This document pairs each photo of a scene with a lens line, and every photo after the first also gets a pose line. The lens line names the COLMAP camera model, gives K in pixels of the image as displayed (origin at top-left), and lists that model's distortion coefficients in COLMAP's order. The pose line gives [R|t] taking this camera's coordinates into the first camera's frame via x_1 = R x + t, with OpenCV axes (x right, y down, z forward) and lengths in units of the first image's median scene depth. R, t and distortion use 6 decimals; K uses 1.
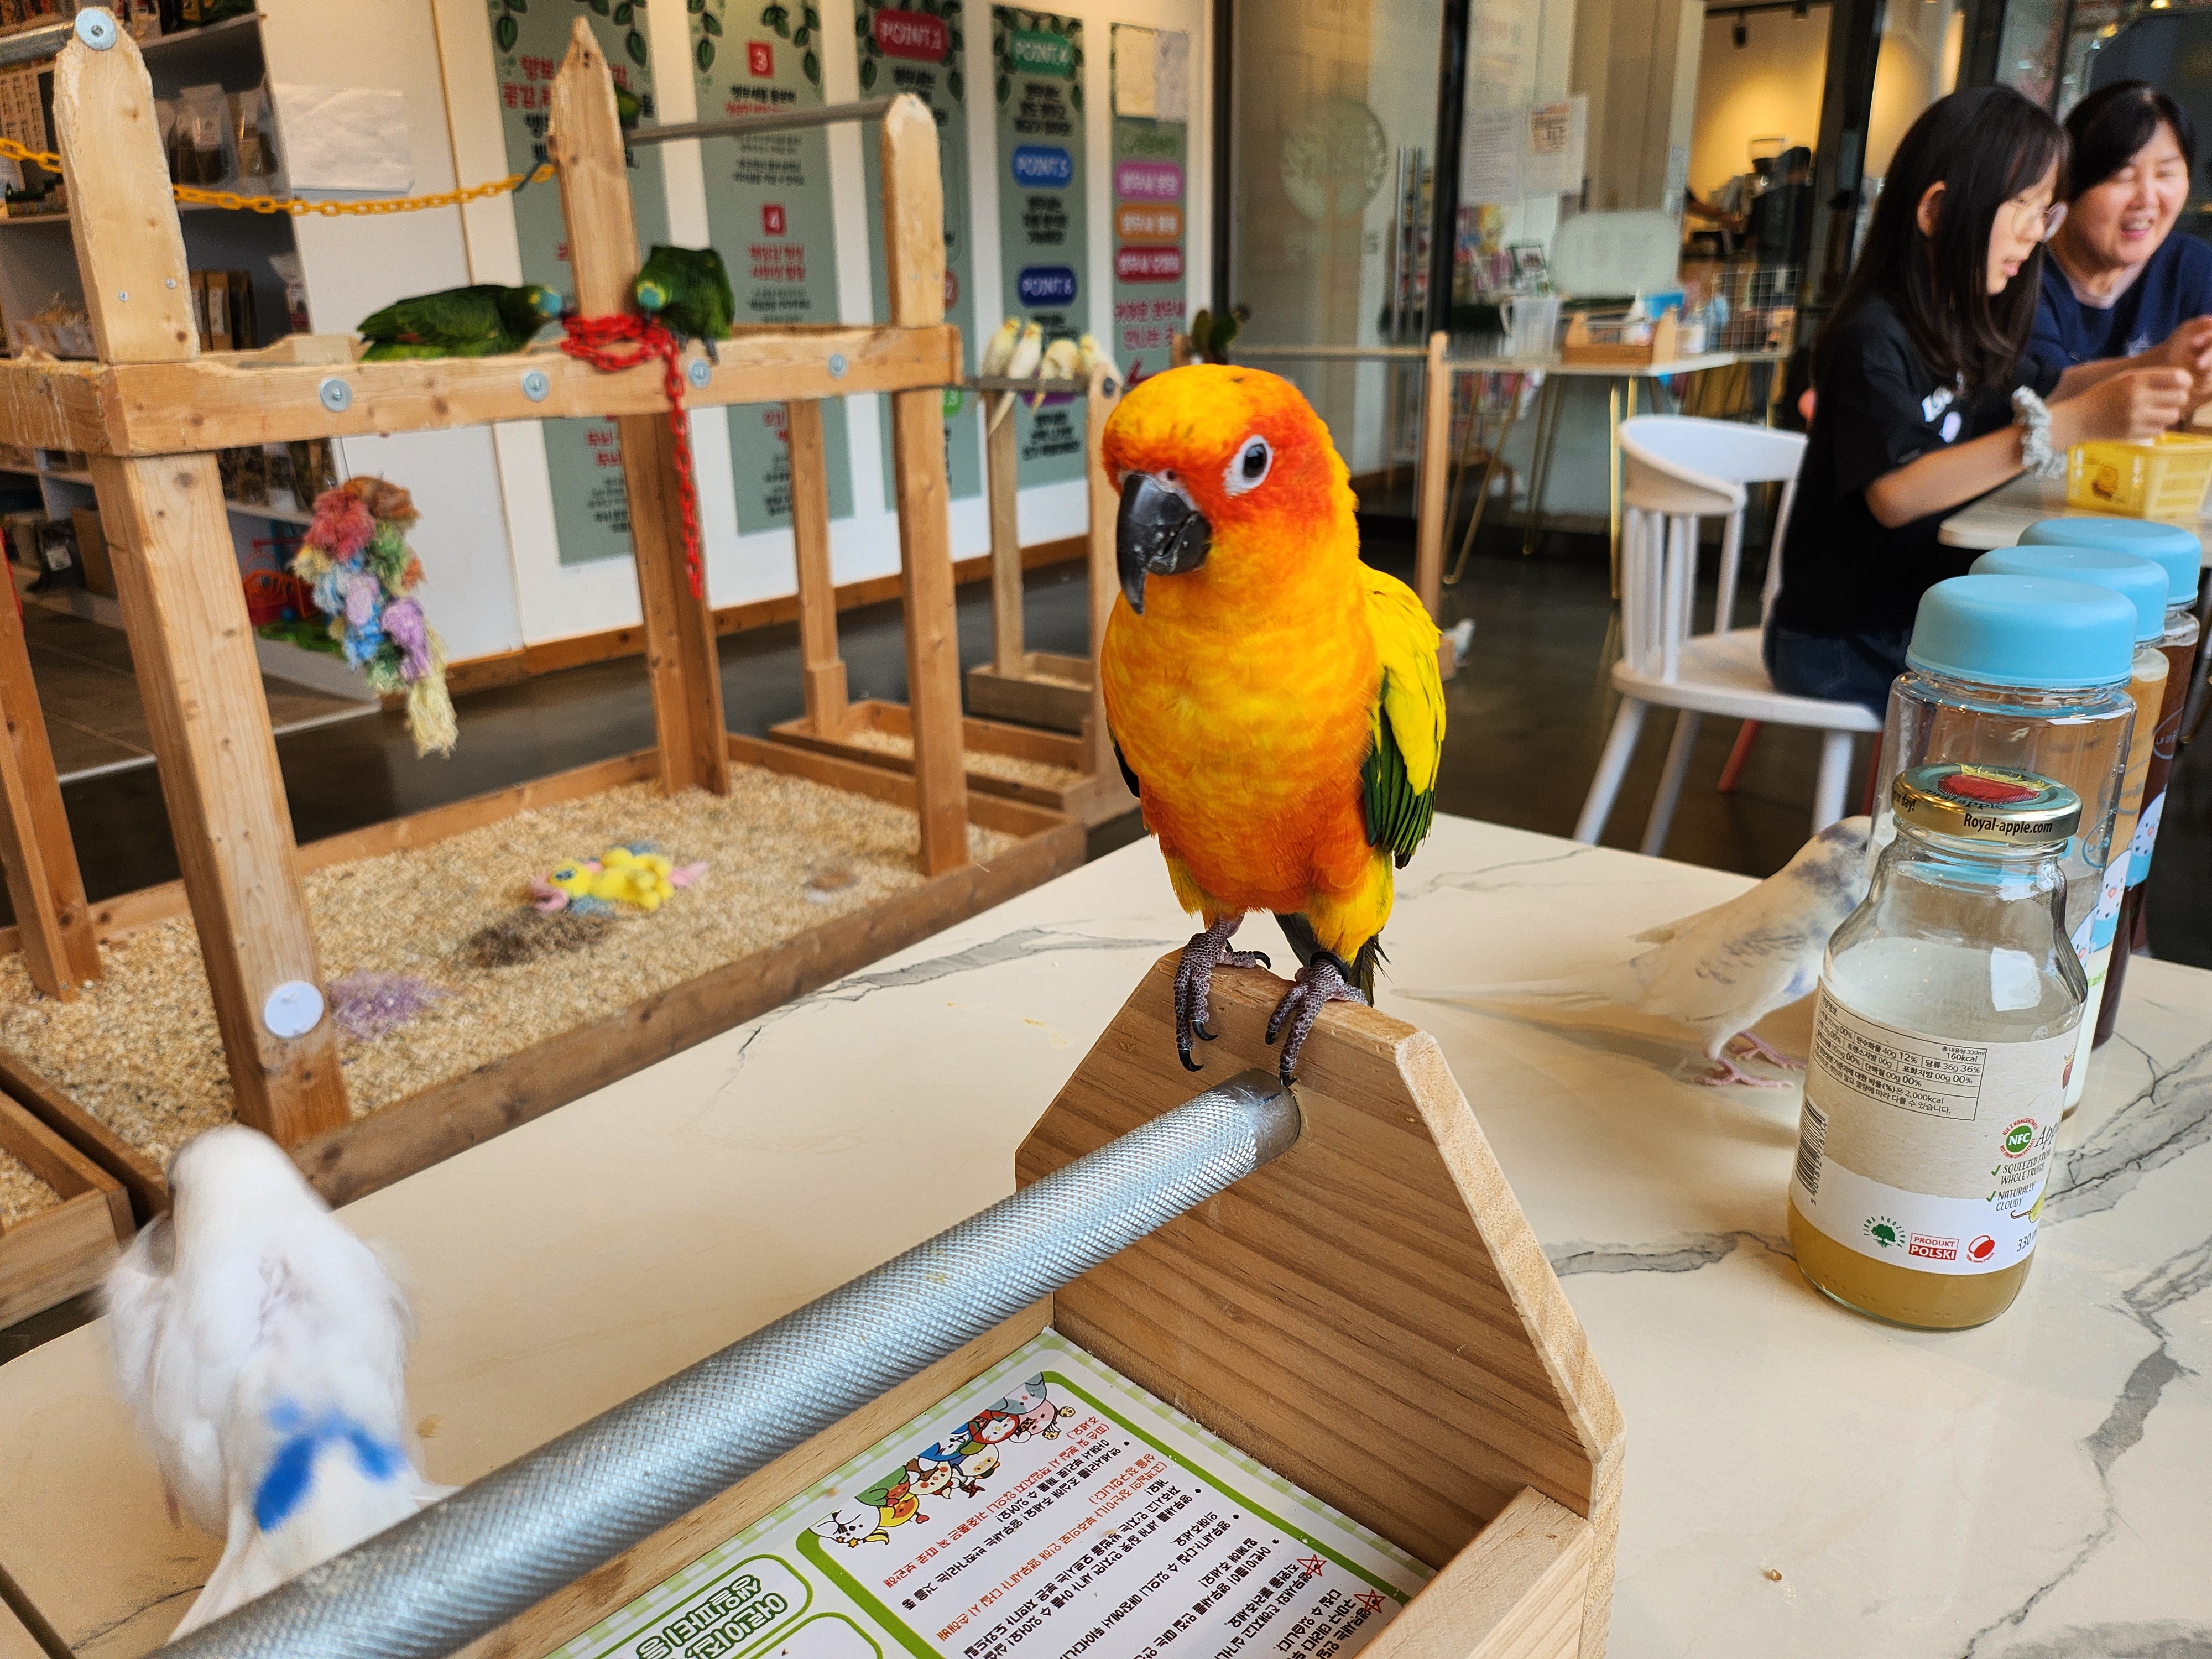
lens RADIAL K [[1558.9, 0, 1135.2], [0, 1558.9, 799.5], [0, 0, 1]] dist [0.041471, -0.060716]
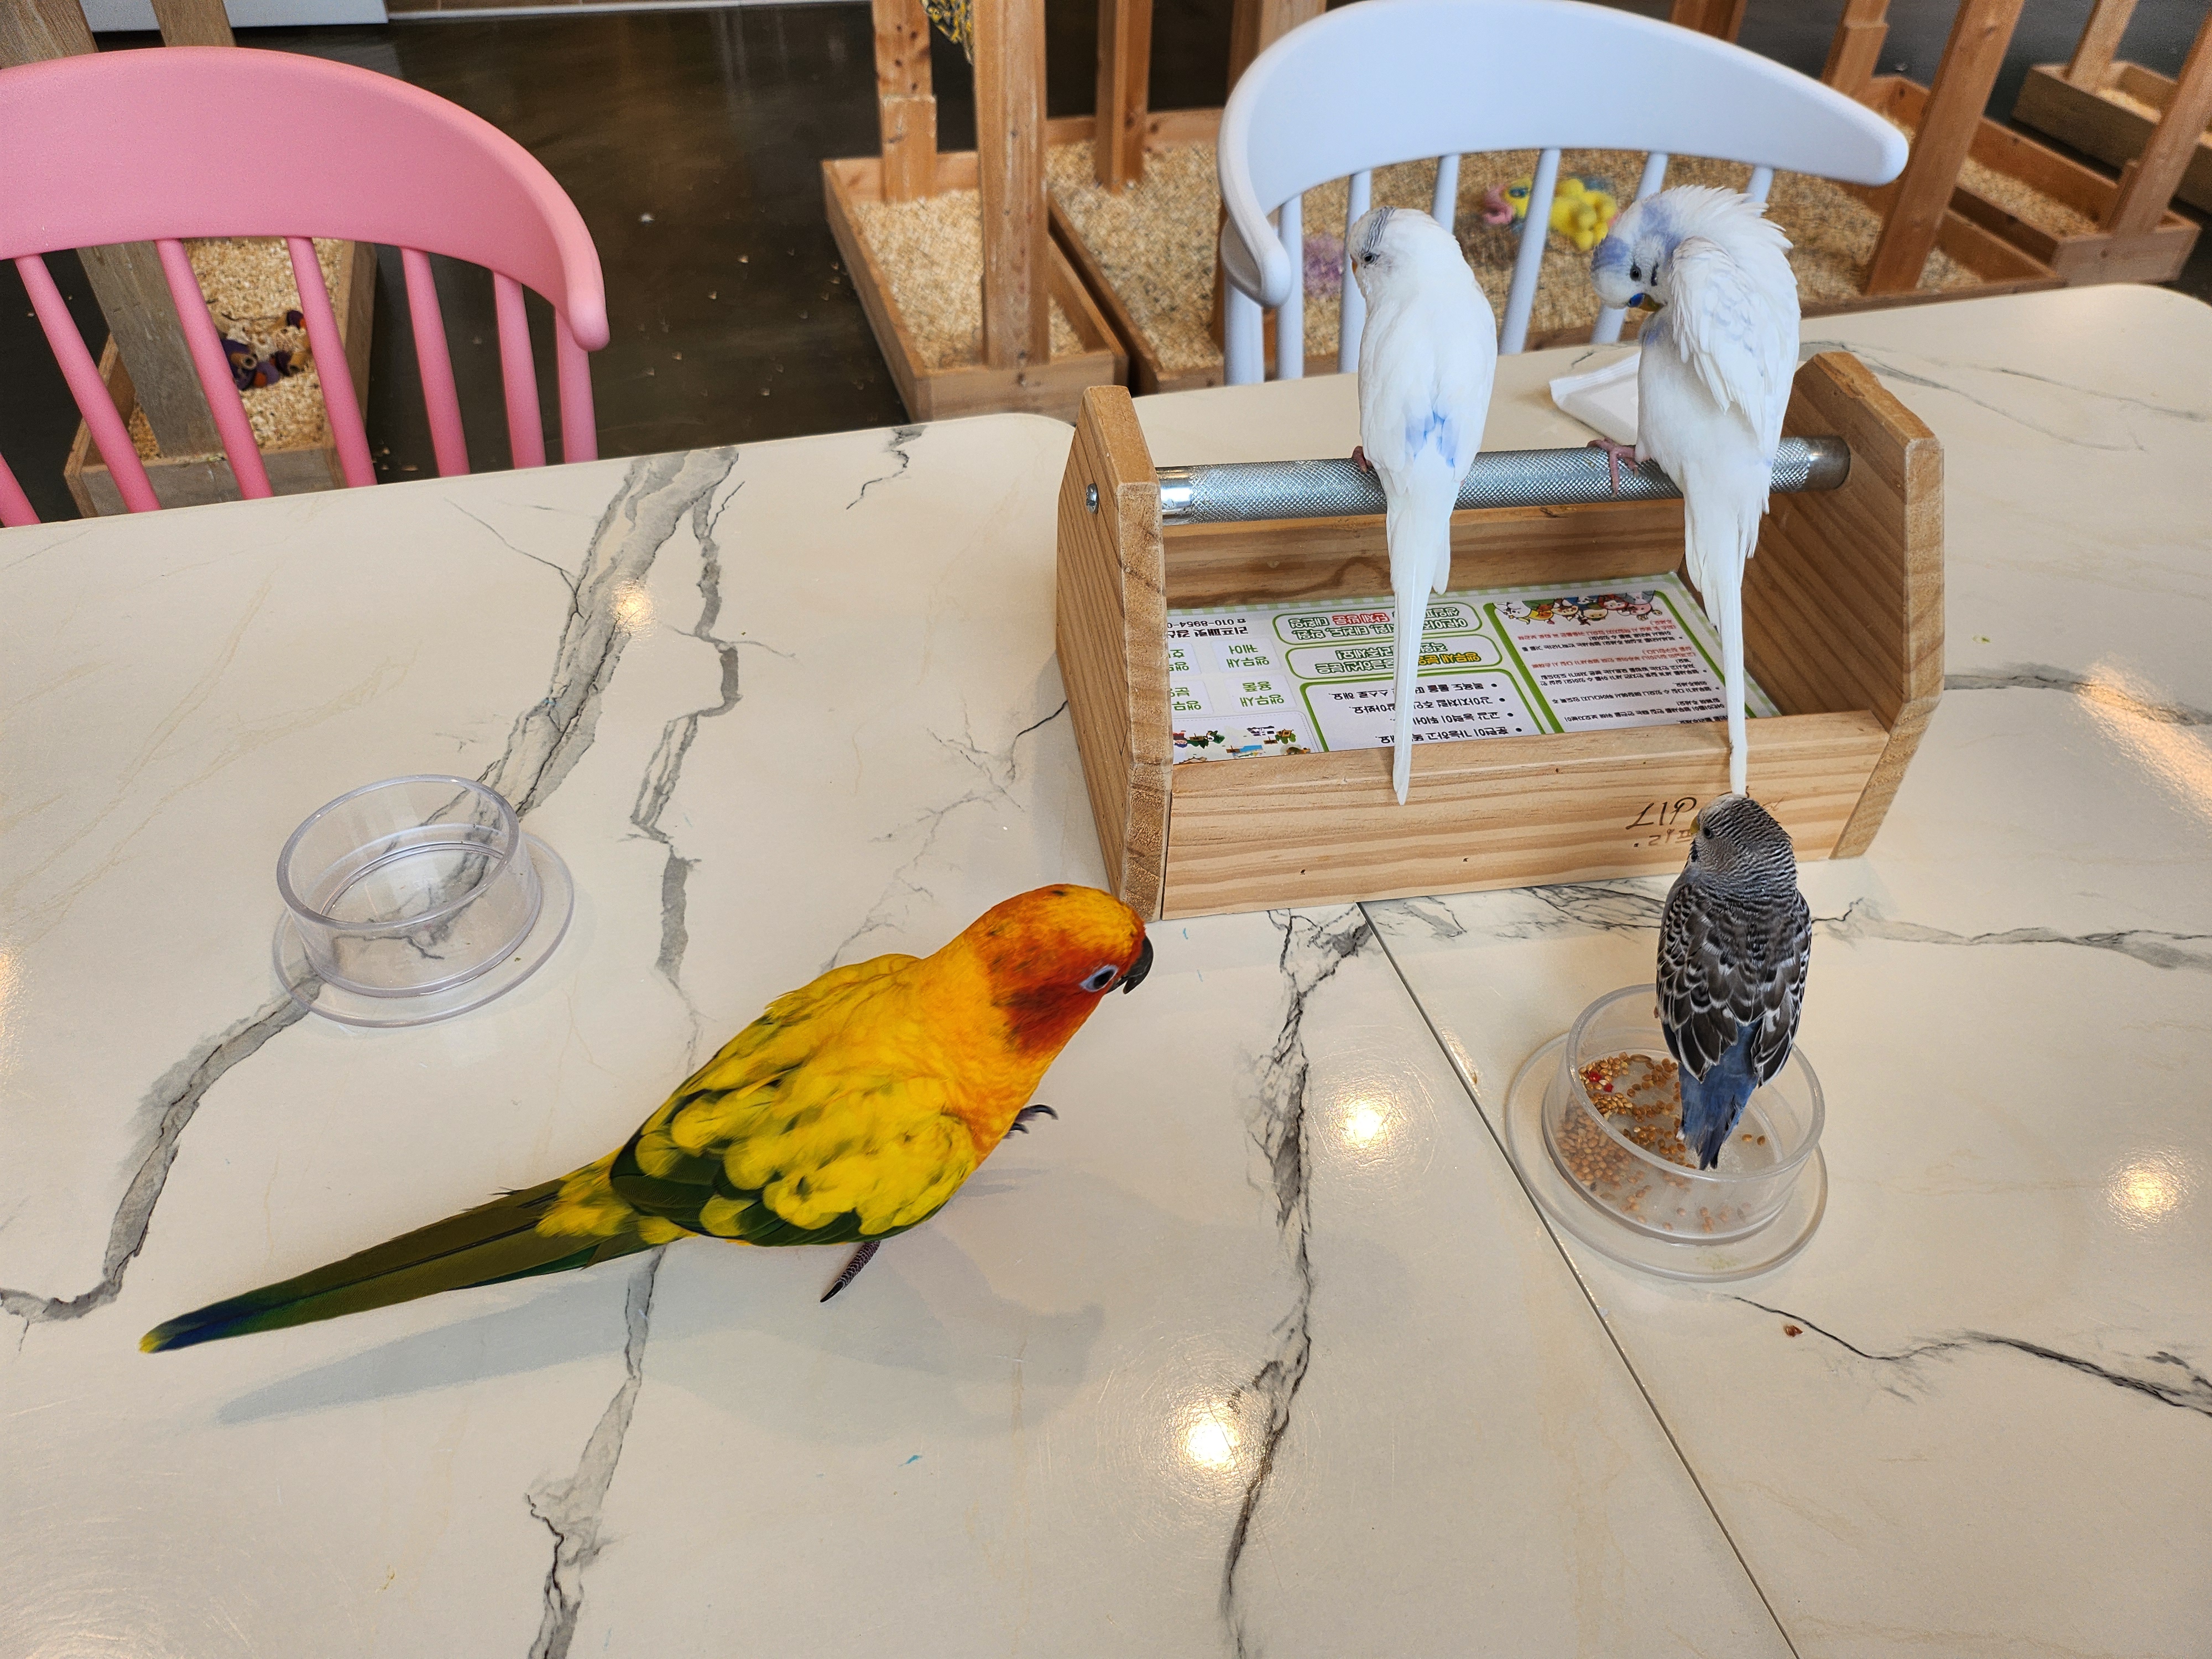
lens RADIAL K [[1582.9, 0, 1081.2], [0, 1582.9, 880.9], [0, 0, 1]] dist [-0.001770, -0.007166]
pose [[0.794325, 0.443079, -0.415607, 0.074222], [-0.220025, 0.847515, 0.483018, -0.011930], [0.566248, -0.292230, 0.770691, -0.183611]]
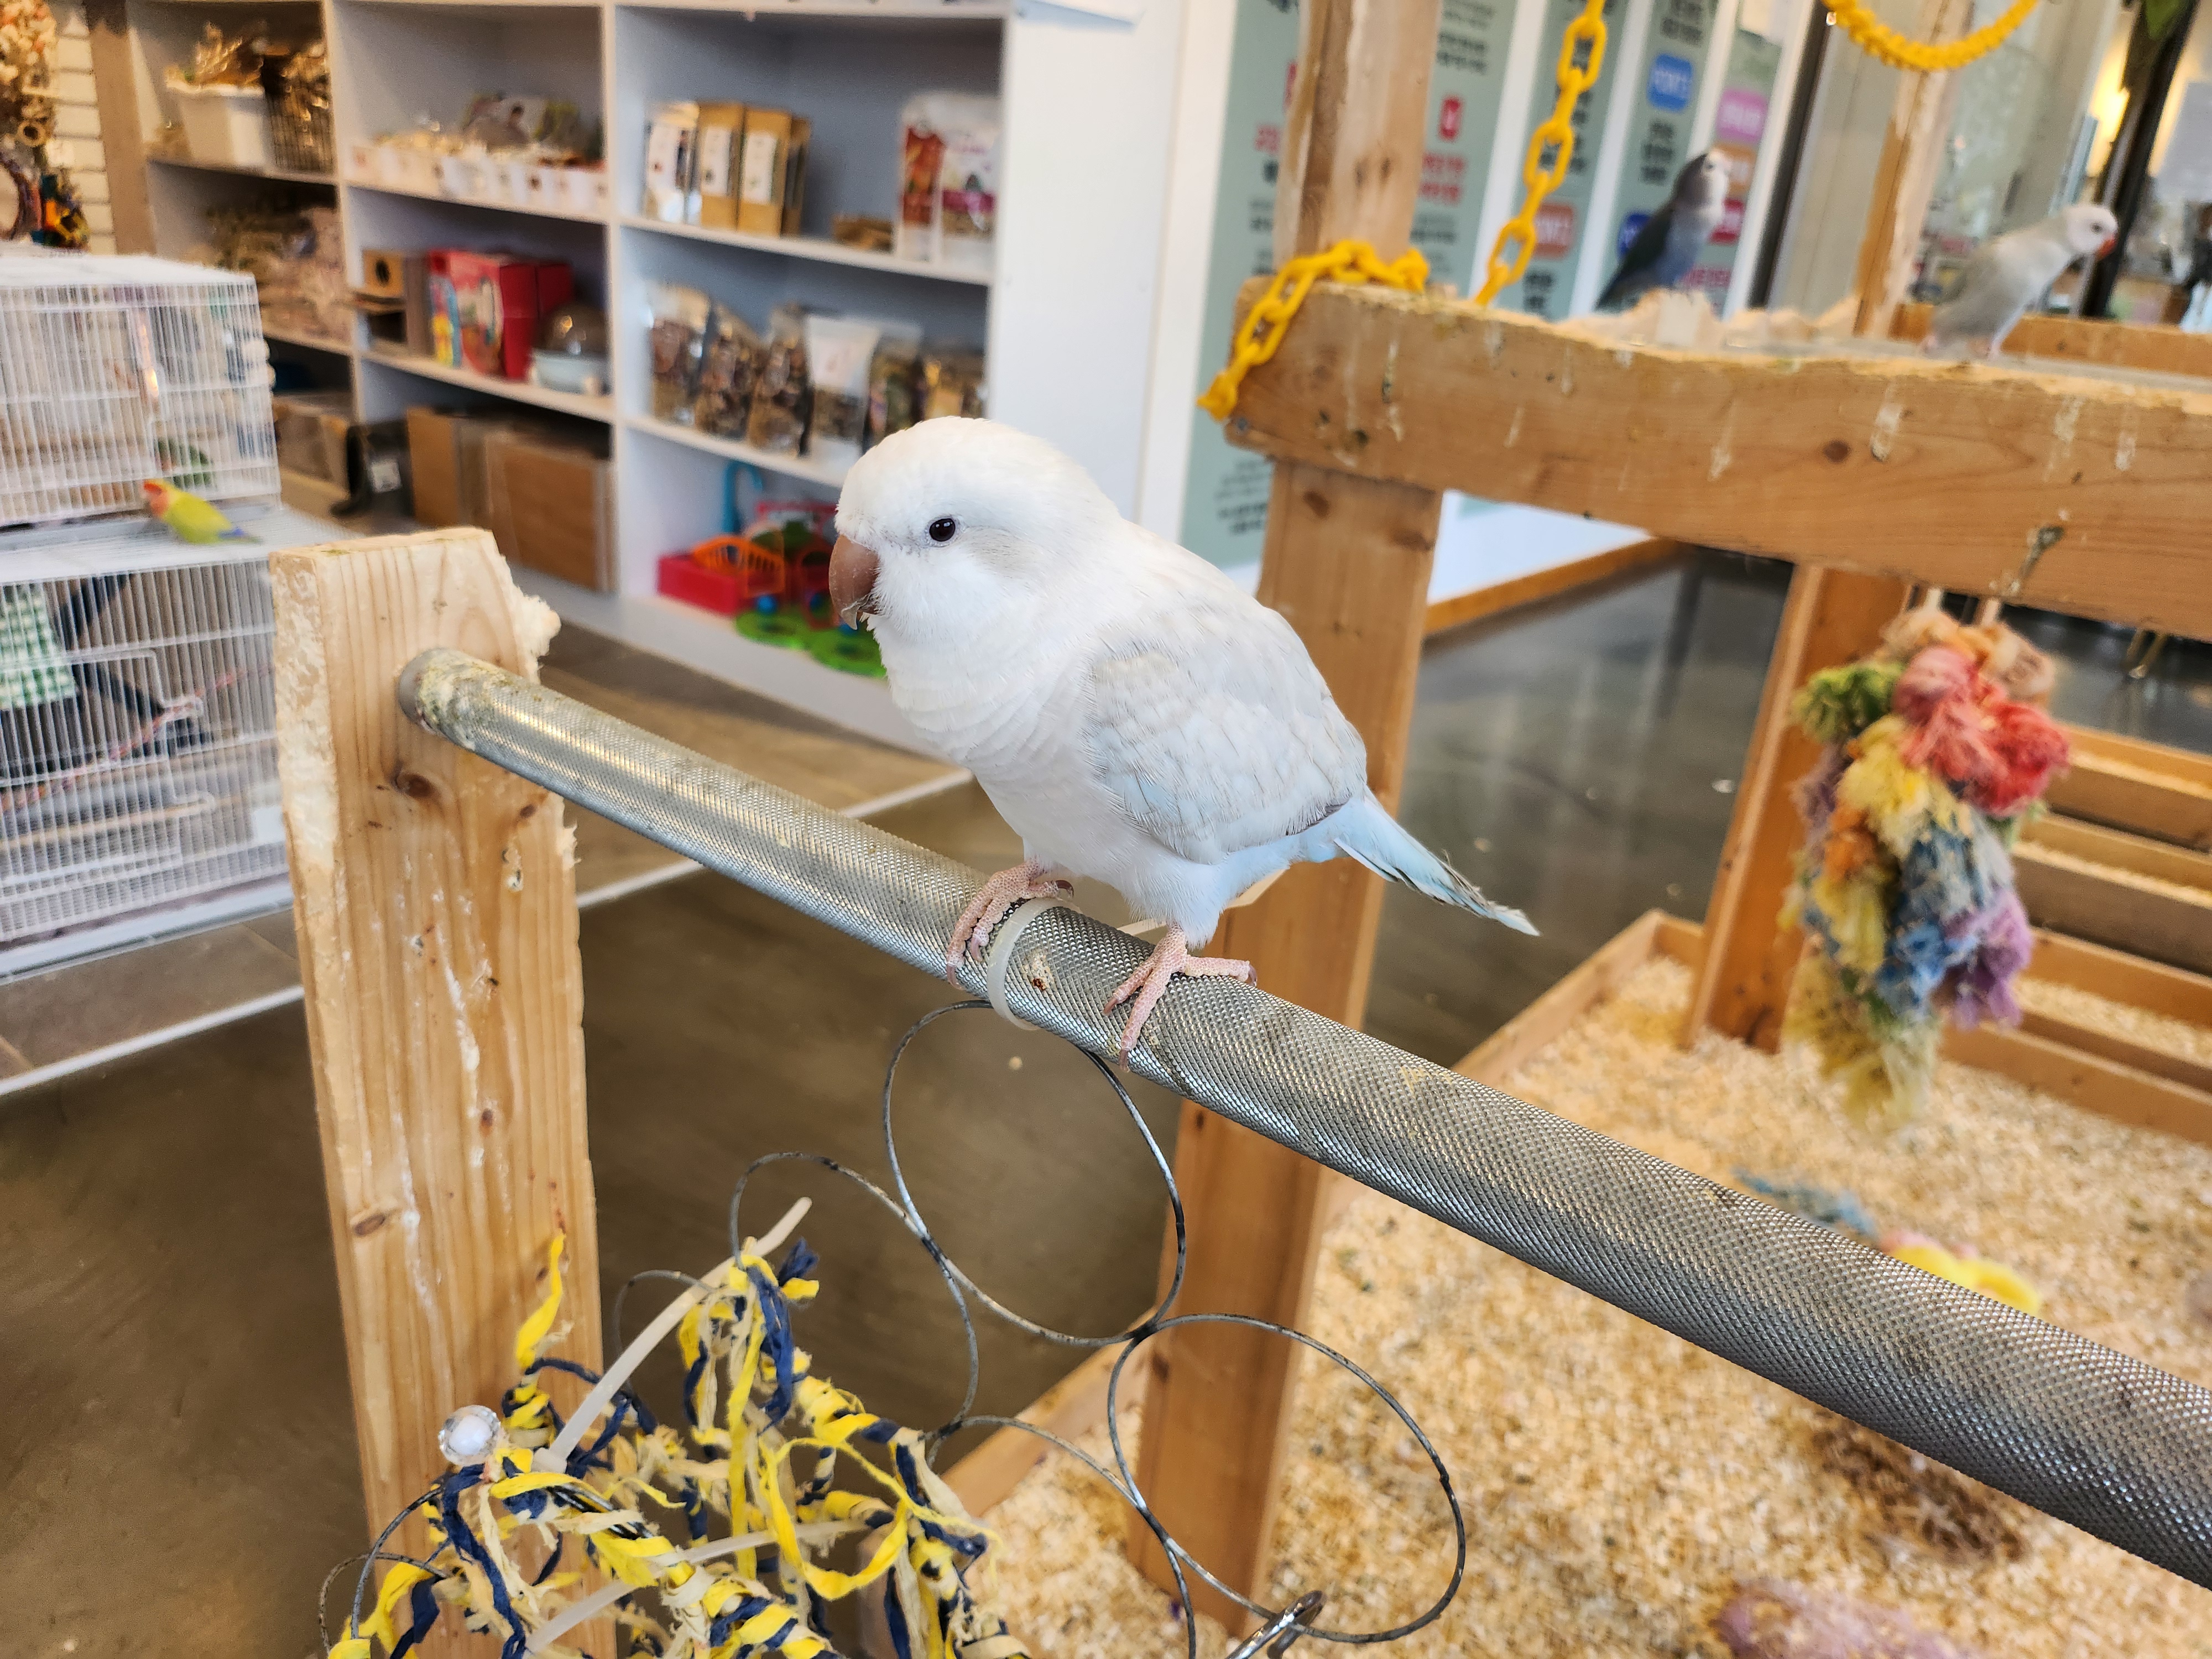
lens RADIAL K [[1558.9, 0, 1135.2], [0, 1558.9, 799.5], [0, 0, 1]] dist [0.041471, -0.060716]
pose [[0.994568, 0.094093, 0.044505, -1.087948], [-0.095934, 0.994533, 0.041235, -0.204402], [-0.040382, -0.045280, 0.998158, 0.759444]]
